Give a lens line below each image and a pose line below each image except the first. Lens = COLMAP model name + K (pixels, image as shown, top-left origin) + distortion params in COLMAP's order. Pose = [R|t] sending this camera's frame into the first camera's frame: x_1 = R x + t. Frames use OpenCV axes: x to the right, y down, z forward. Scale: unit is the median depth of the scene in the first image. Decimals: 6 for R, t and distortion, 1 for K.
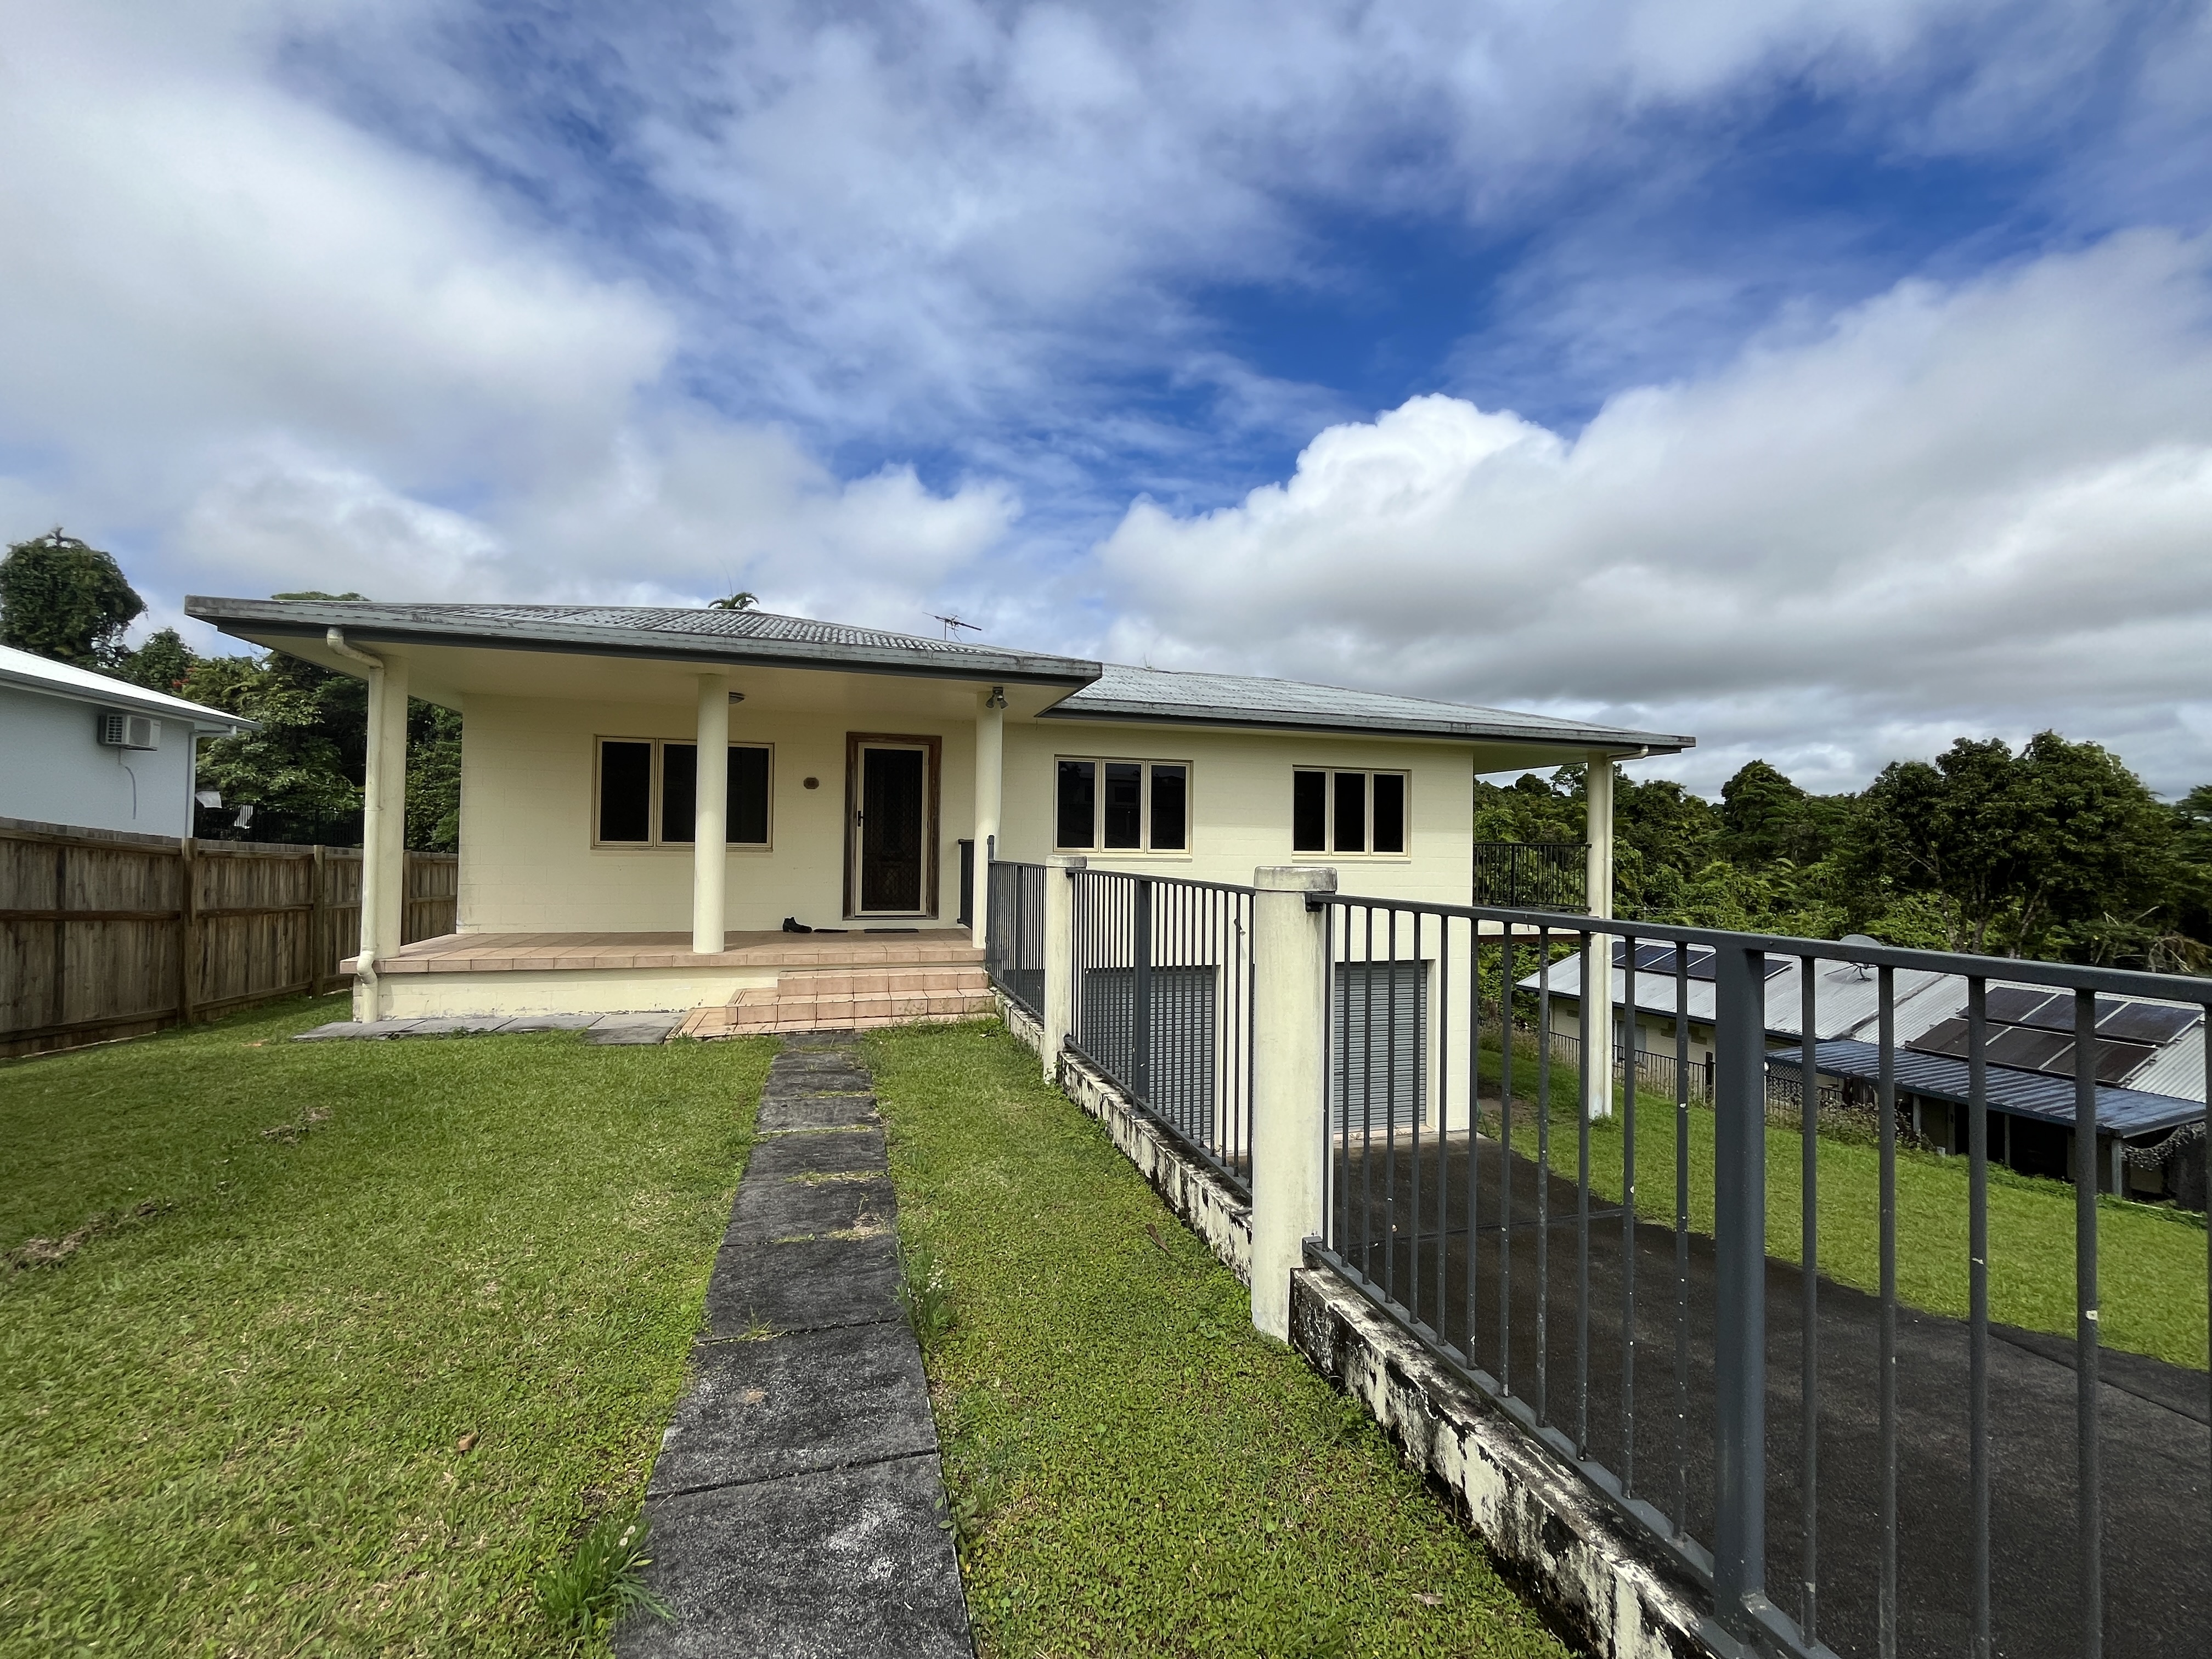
lens RADIAL K [[895.1, 0, 1093.8], [0, 895.1, 839.2], [0, 0, 1]] dist [-0.001694, -0.000939]
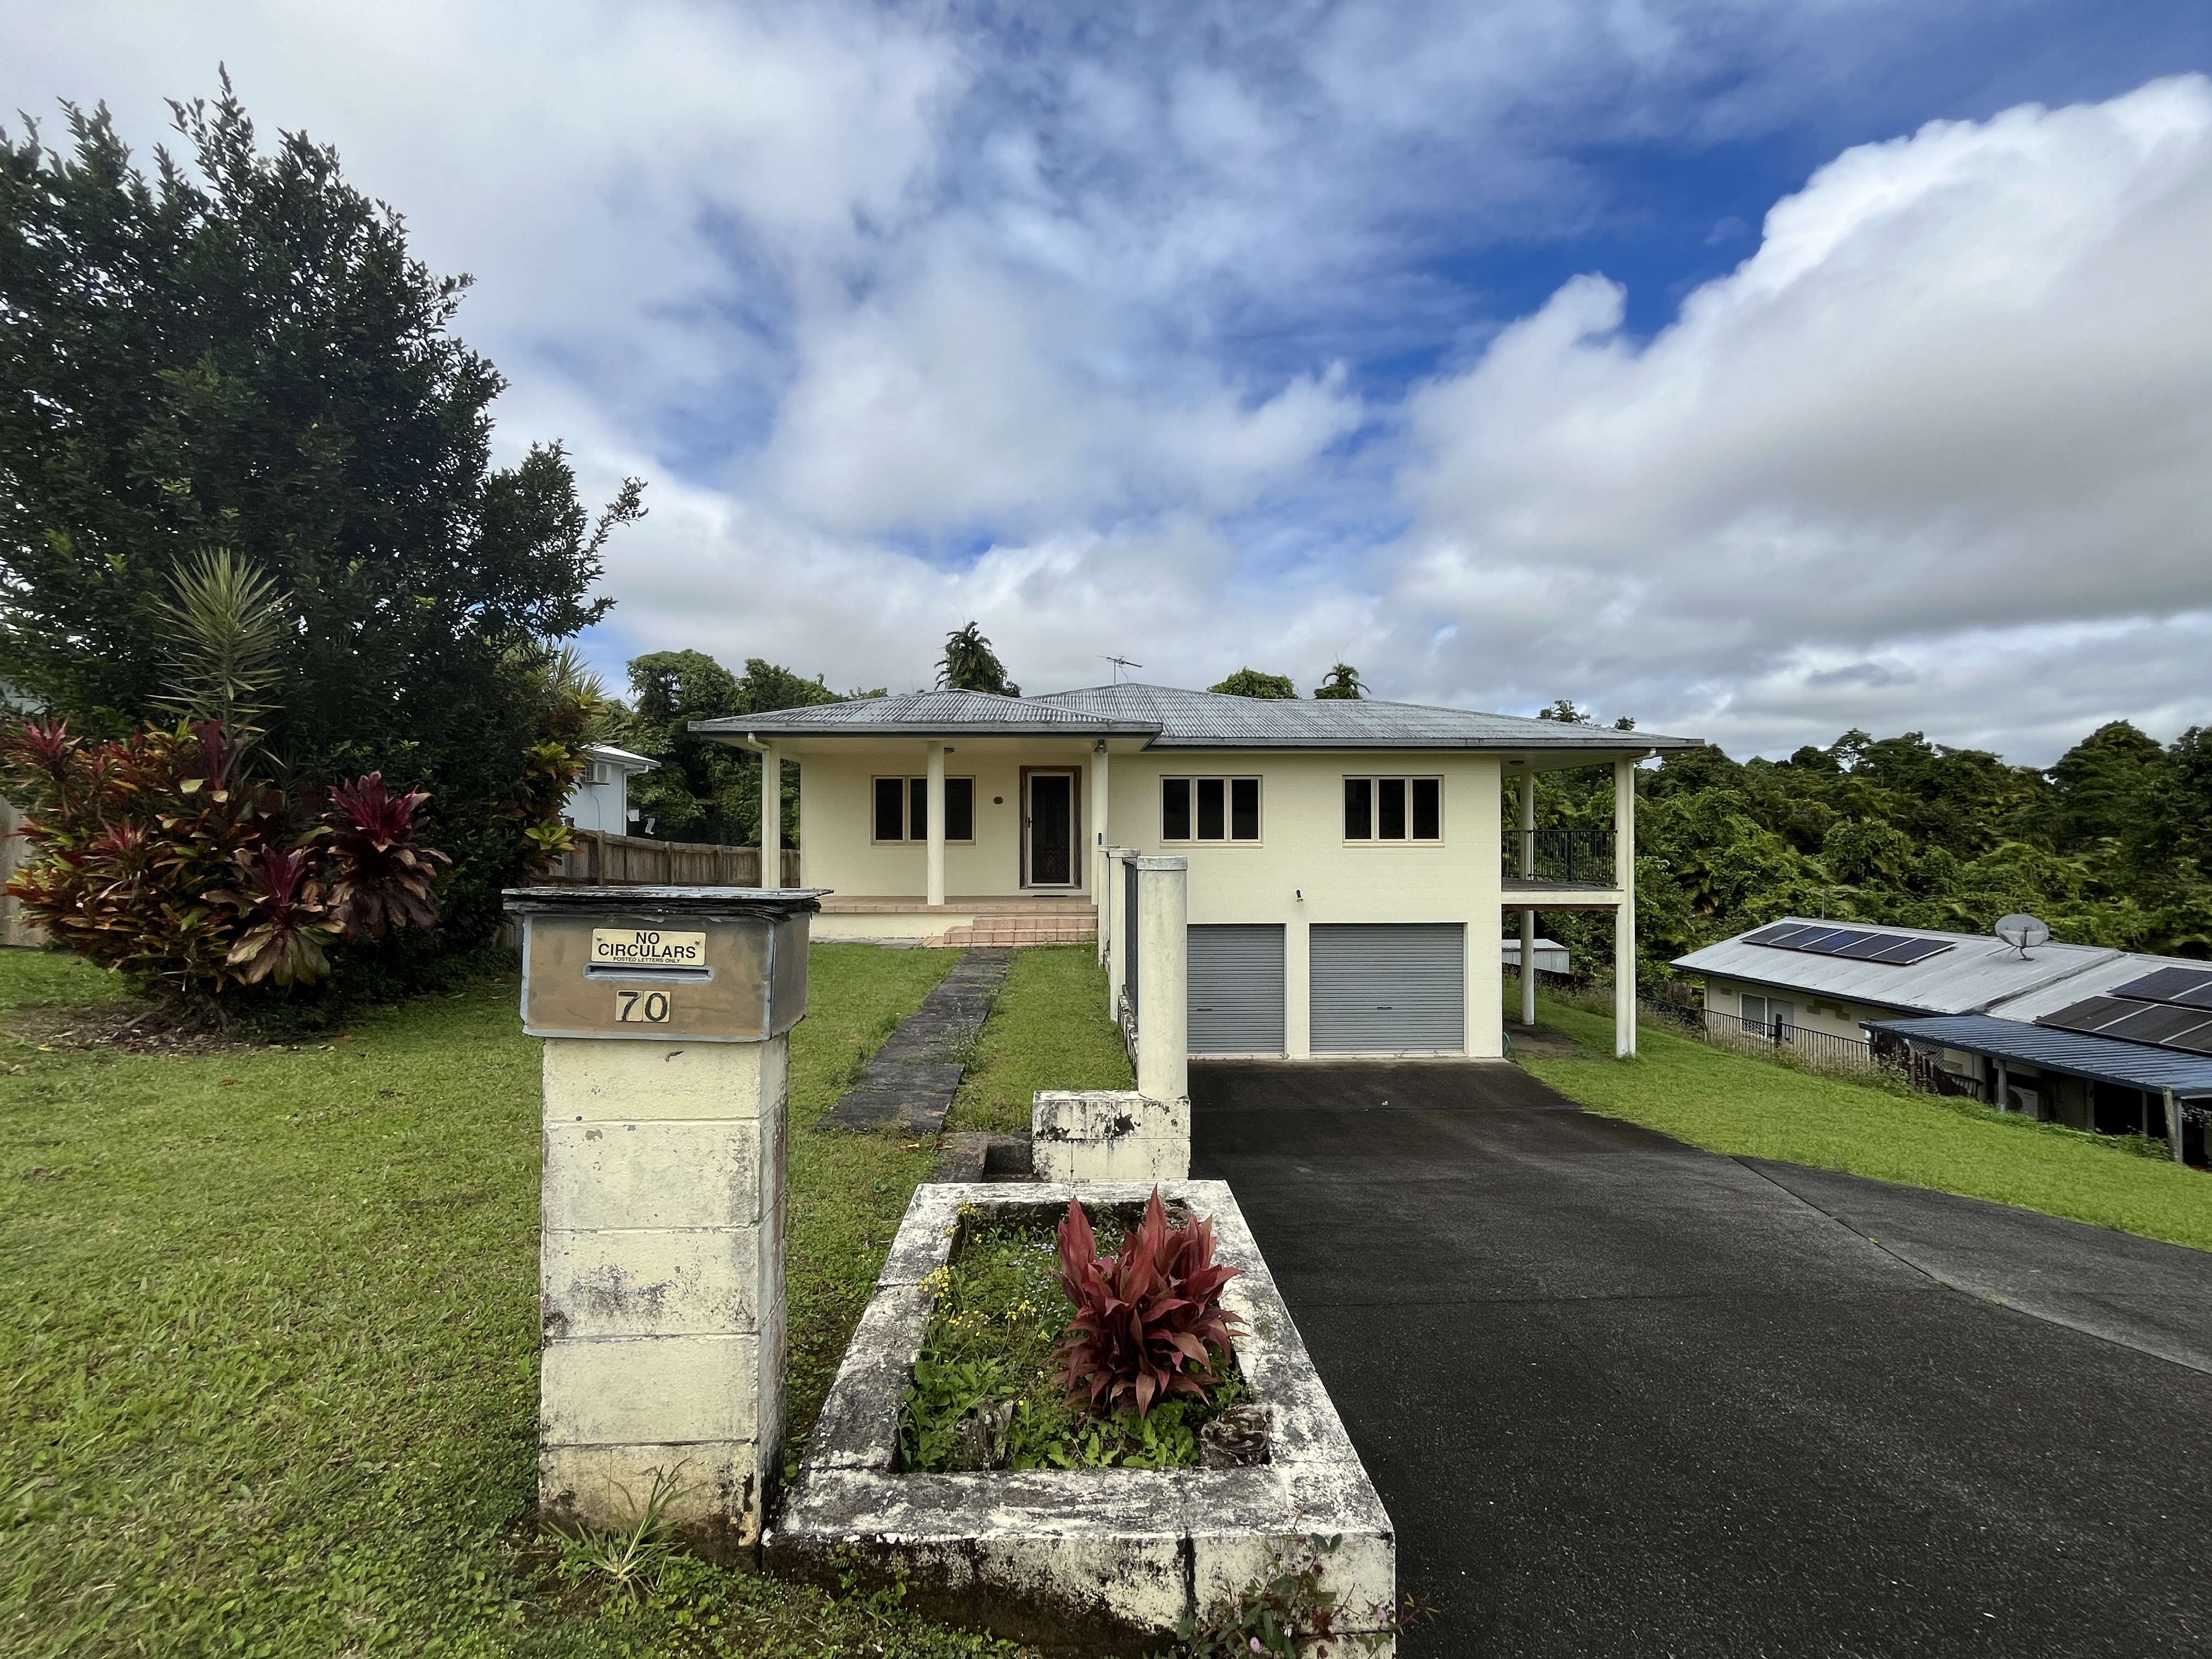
lens RADIAL K [[895.1, 0, 1096.5], [0, 895.1, 839.1], [0, 0, 1]] dist [-0.001694, -0.000939]
pose [[0.968772, -0.014606, -0.247523, 0.190345], [0.017193, 0.999818, 0.008292, -0.004486], [0.247357, -0.012289, 0.968846, -0.376435]]
